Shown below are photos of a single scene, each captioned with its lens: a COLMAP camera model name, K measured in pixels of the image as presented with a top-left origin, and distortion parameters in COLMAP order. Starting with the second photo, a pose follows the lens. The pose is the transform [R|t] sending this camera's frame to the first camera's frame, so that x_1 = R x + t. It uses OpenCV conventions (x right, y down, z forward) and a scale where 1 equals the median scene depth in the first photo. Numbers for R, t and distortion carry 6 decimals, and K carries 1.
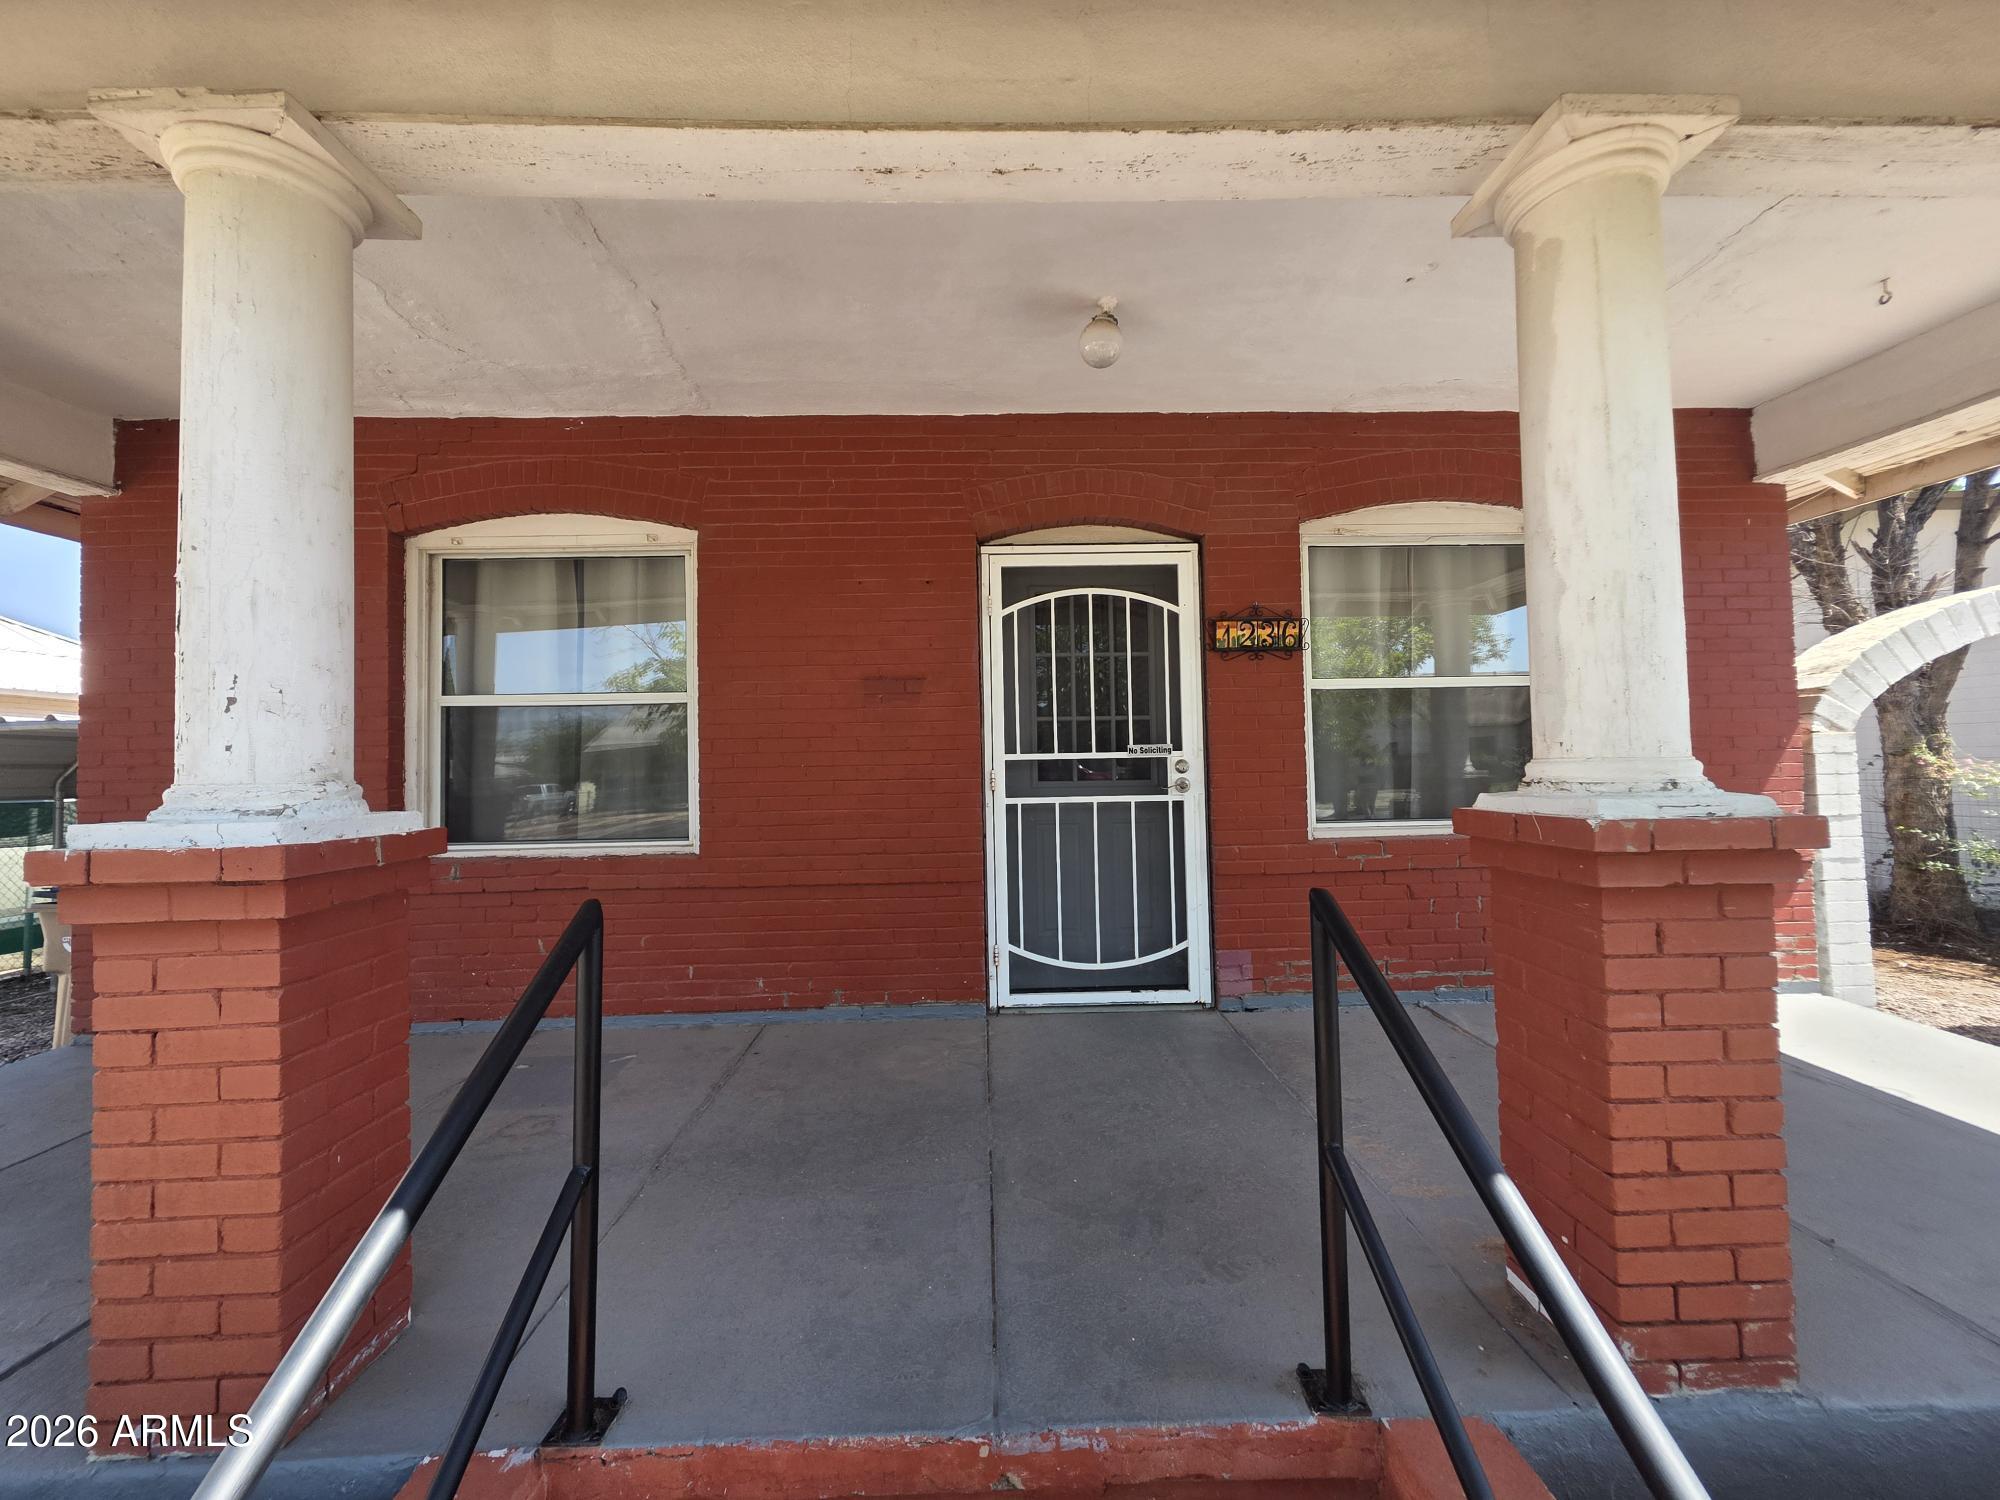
lens RADIAL K [[803.9, 0, 1000.0], [0, 803.9, 750.0], [0, 0, 1]] dist [0.002509, 0.000233]
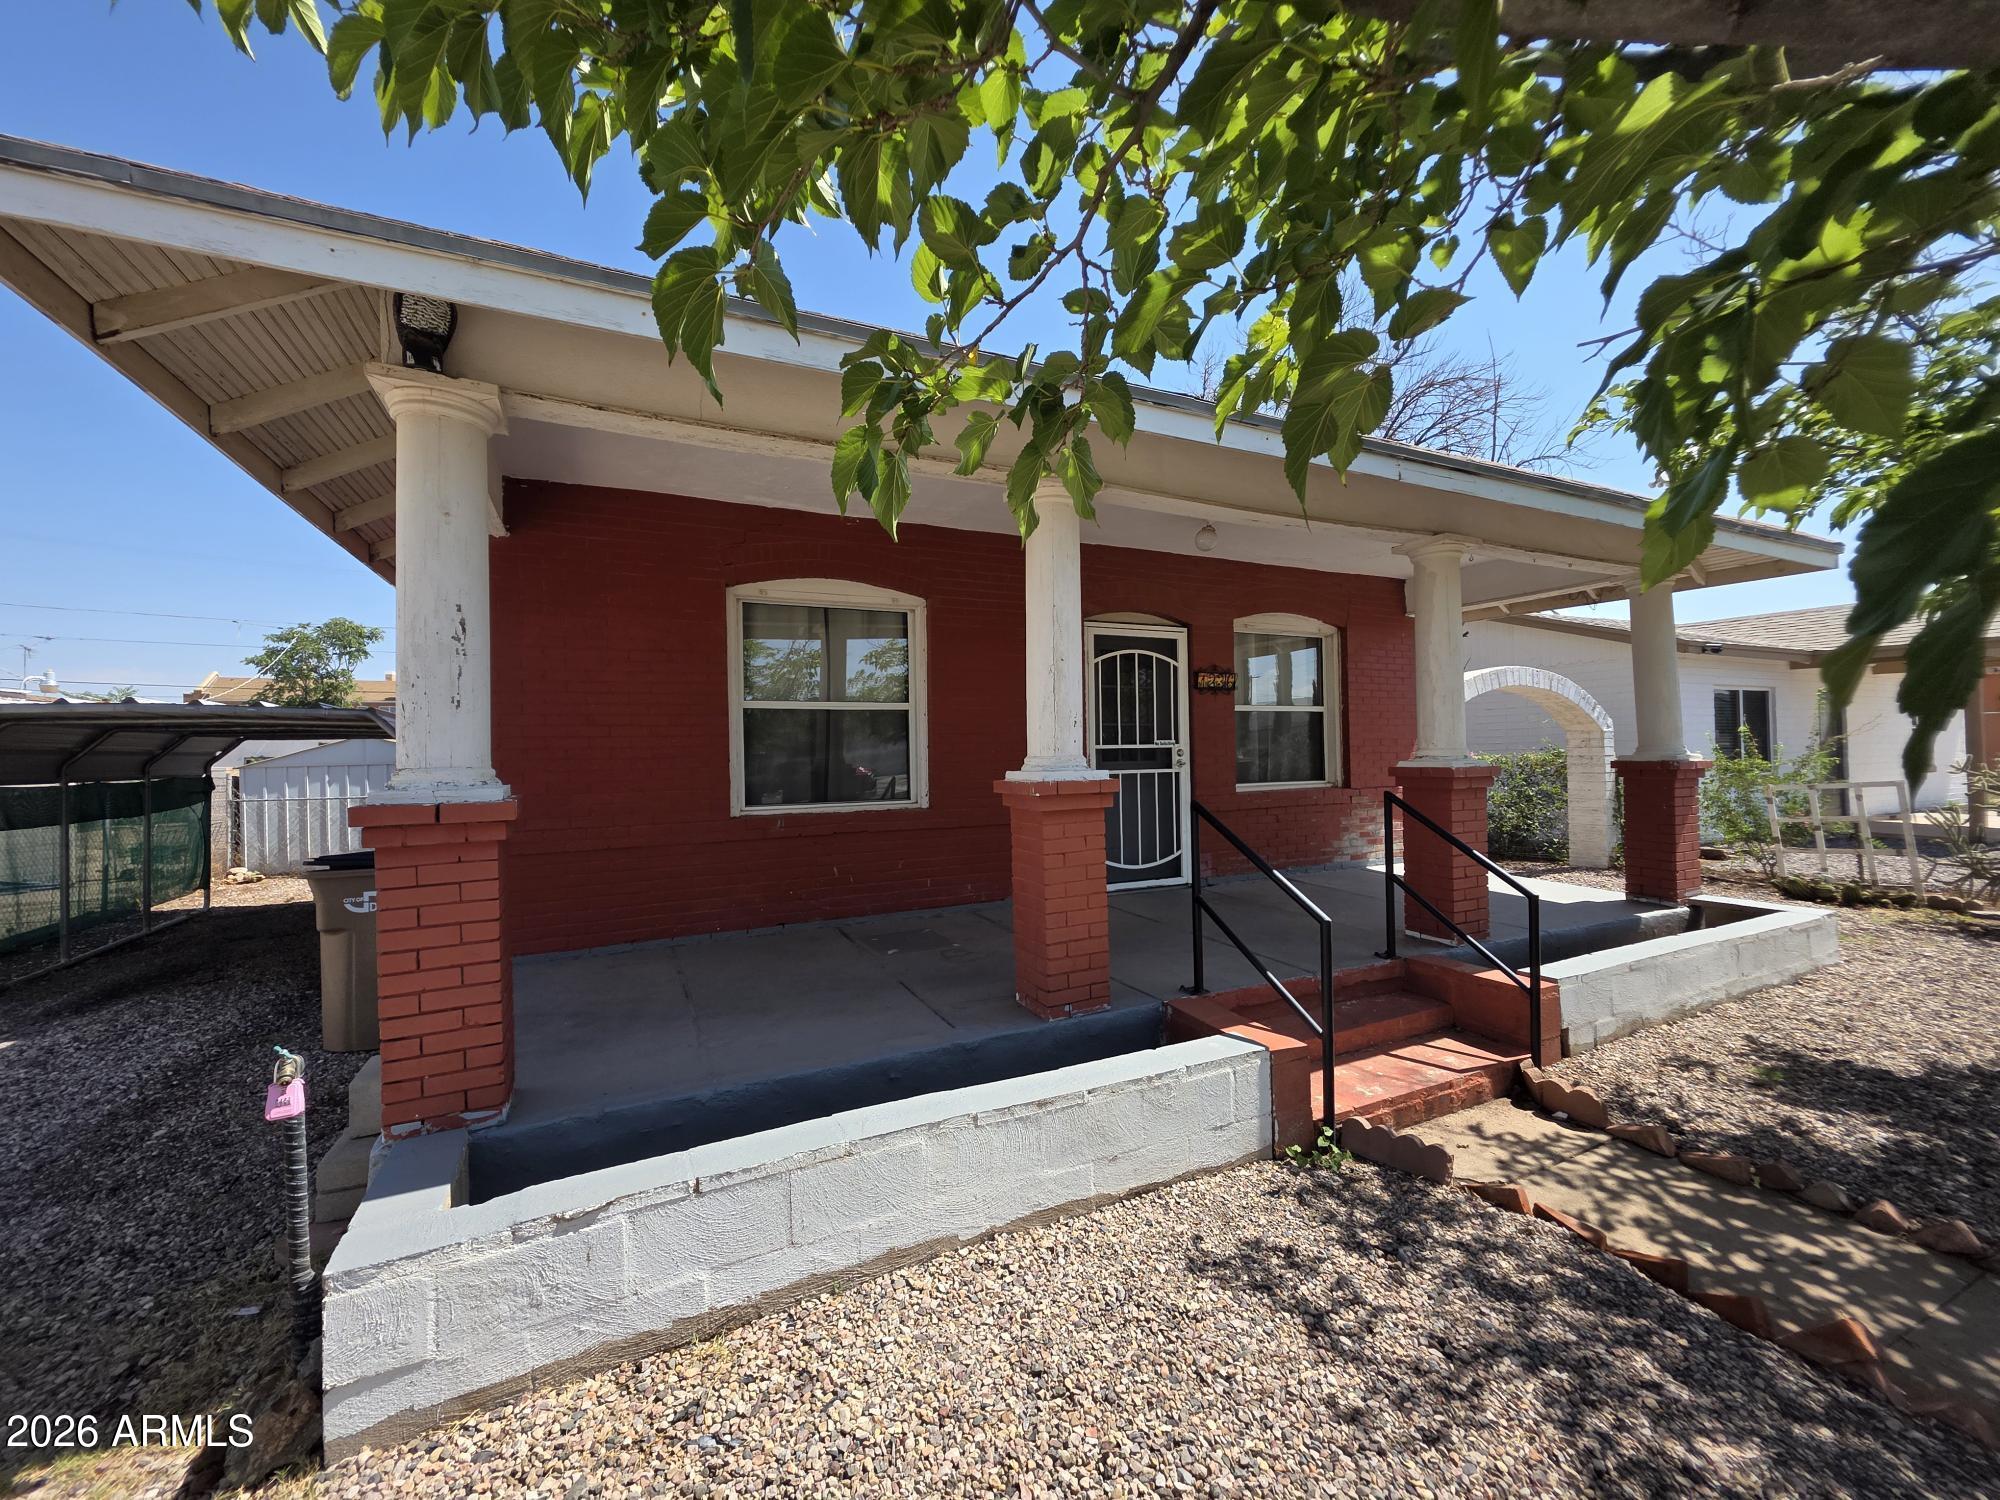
lens RADIAL K [[797.8, 0, 996.1], [0, 797.8, 756.4], [0, 0, 1]] dist [0.001936, -0.000098]
pose [[0.913565, 0.001782, 0.406688, -0.870234], [-0.009549, 0.999809, 0.017071, 0.002153], [-0.406580, -0.019479, 0.913408, -0.455697]]
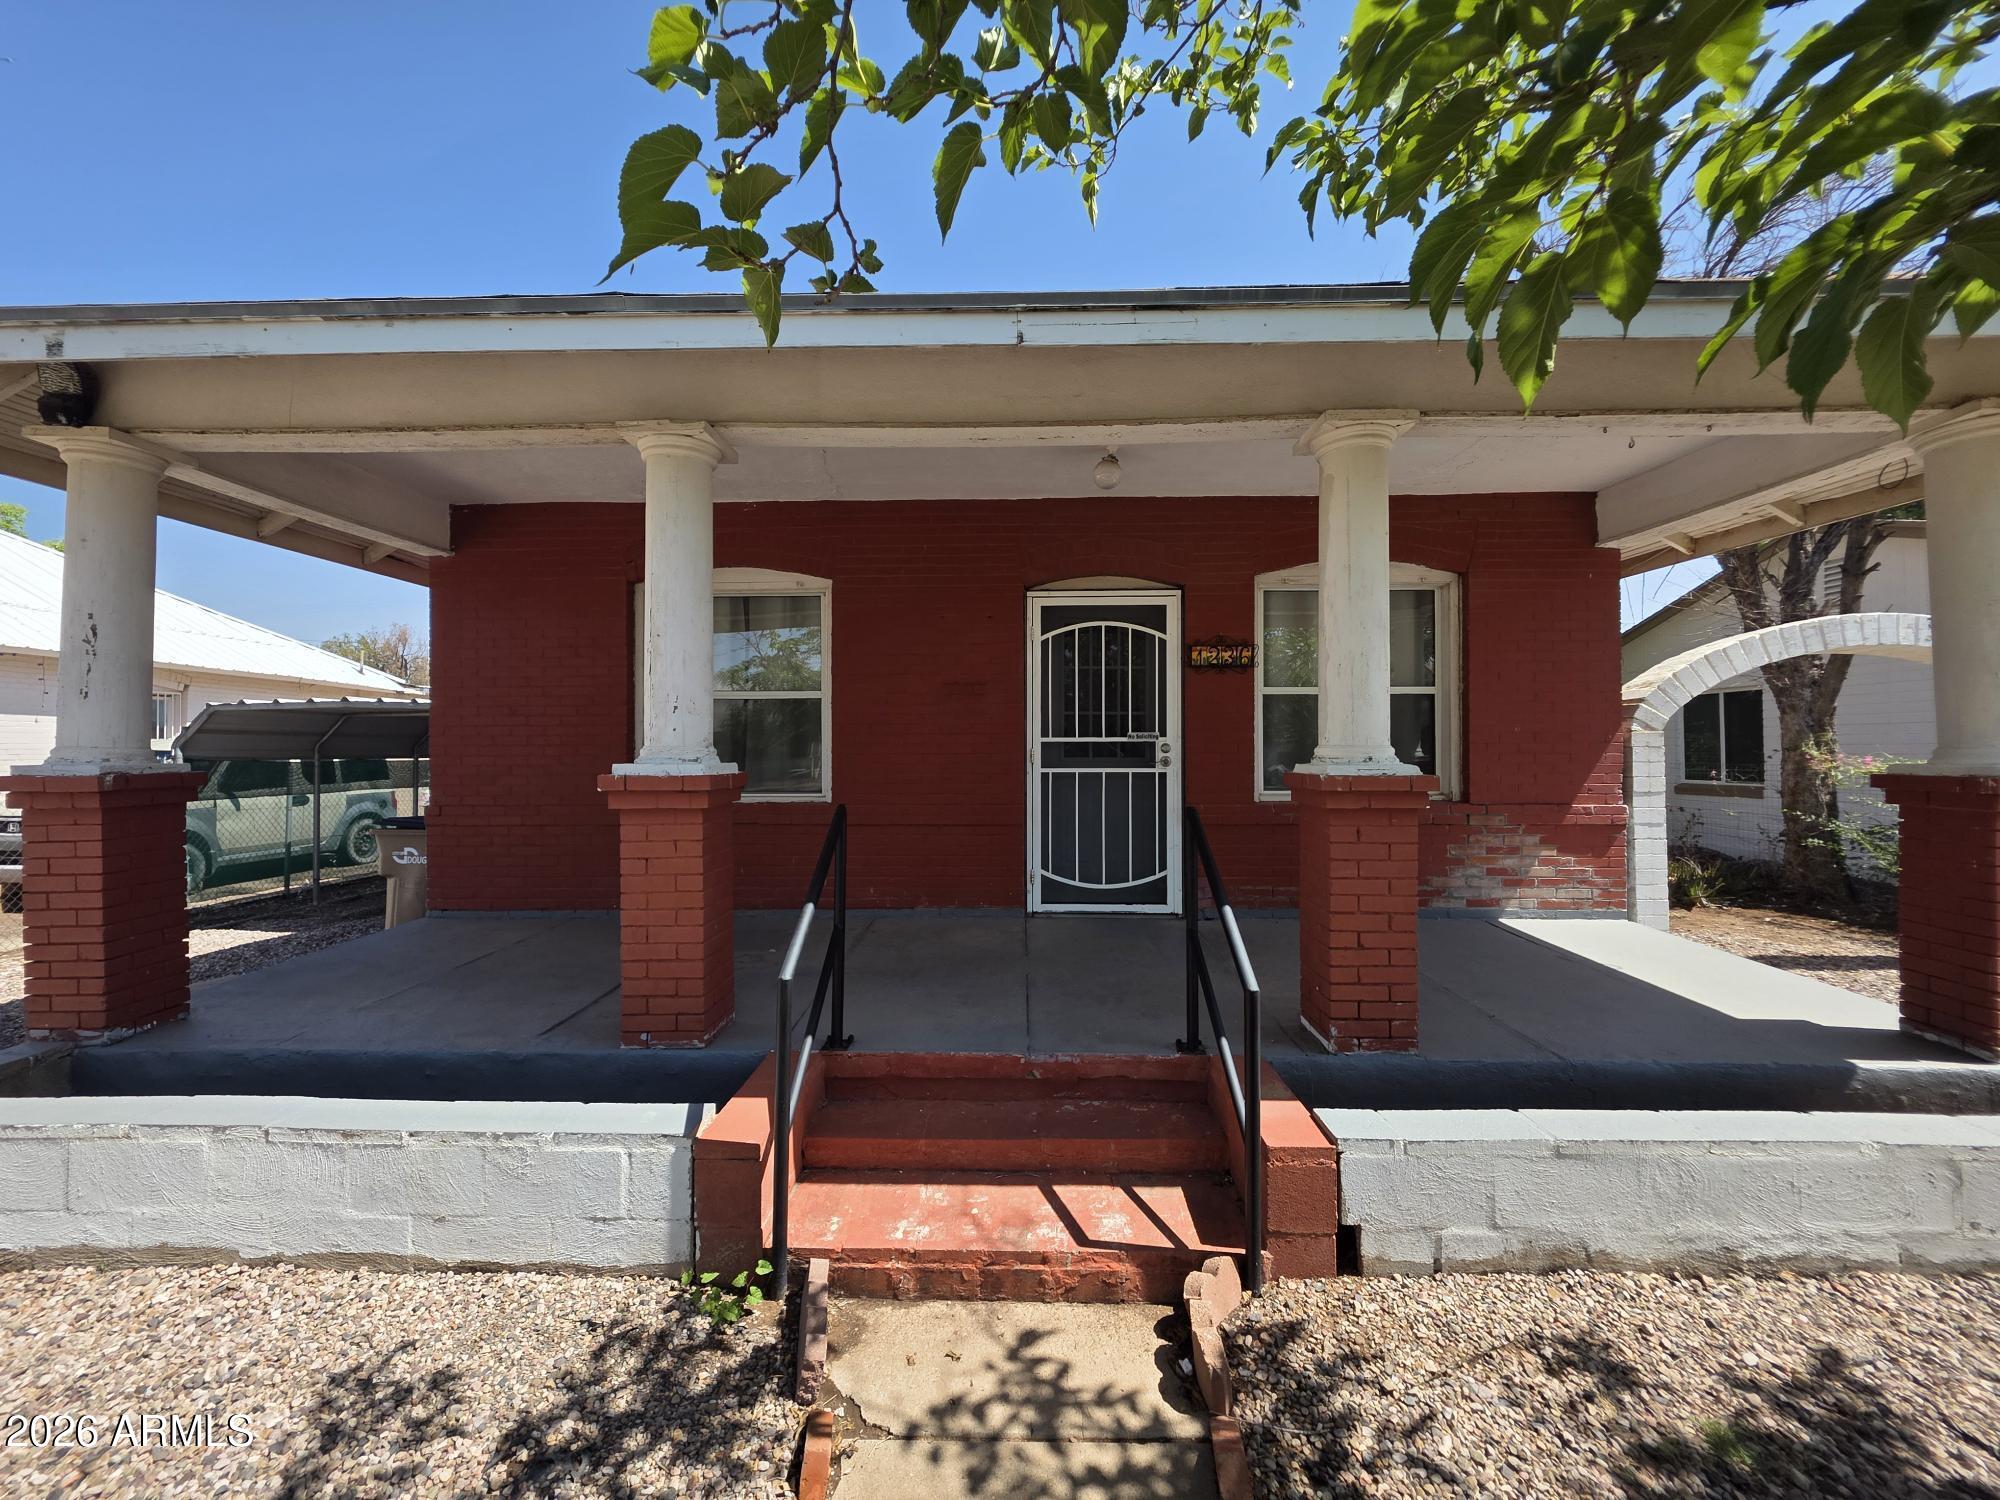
lens RADIAL K [[797.8, 0, 996.1], [0, 797.8, 756.4], [0, 0, 1]] dist [0.001936, -0.000098]
pose [[0.998349, 0.017957, -0.054556, 0.004251], [-0.016243, 0.999365, 0.031707, -0.004976], [0.055090, -0.030769, 0.998007, -0.424361]]
